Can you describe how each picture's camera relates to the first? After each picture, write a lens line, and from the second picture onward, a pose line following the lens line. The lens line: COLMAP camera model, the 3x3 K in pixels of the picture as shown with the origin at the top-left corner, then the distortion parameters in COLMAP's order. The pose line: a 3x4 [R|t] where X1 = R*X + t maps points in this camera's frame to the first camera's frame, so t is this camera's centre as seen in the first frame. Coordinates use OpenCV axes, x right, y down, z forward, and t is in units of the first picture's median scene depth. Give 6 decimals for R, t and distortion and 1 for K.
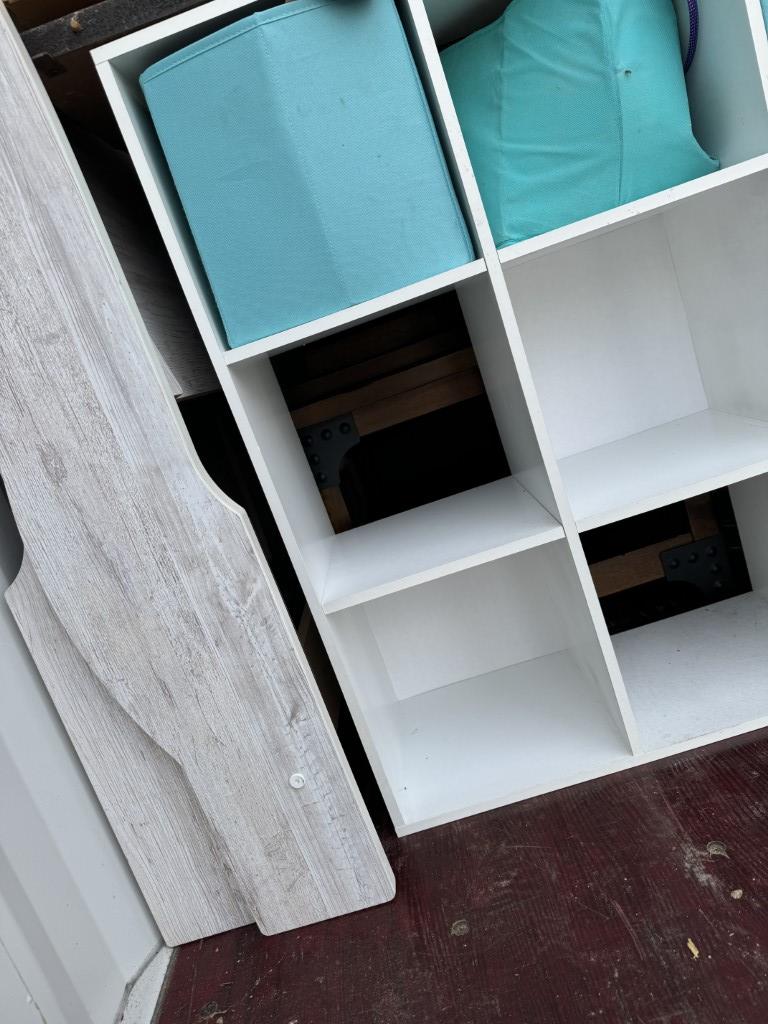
lens RADIAL K [[711.9, 0, 379.9], [0, 711.9, 504.3], [0, 0, 1]] dist [0.095930, -0.134606]
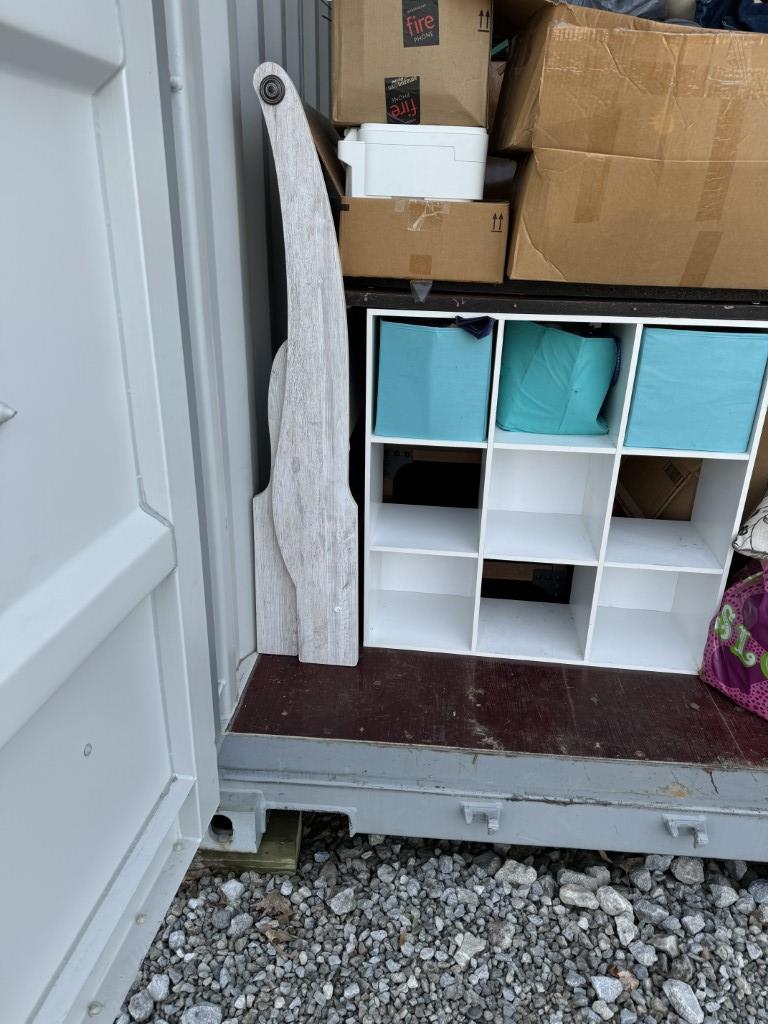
lens RADIAL K [[711.9, 0, 379.9], [0, 711.9, 504.3], [0, 0, 1]] dist [0.095930, -0.134606]
pose [[0.931727, 0.362396, 0.023528, -0.173362], [-0.360786, 0.916297, 0.173877, -0.443232], [0.041453, -0.170495, 0.984486, -1.396386]]
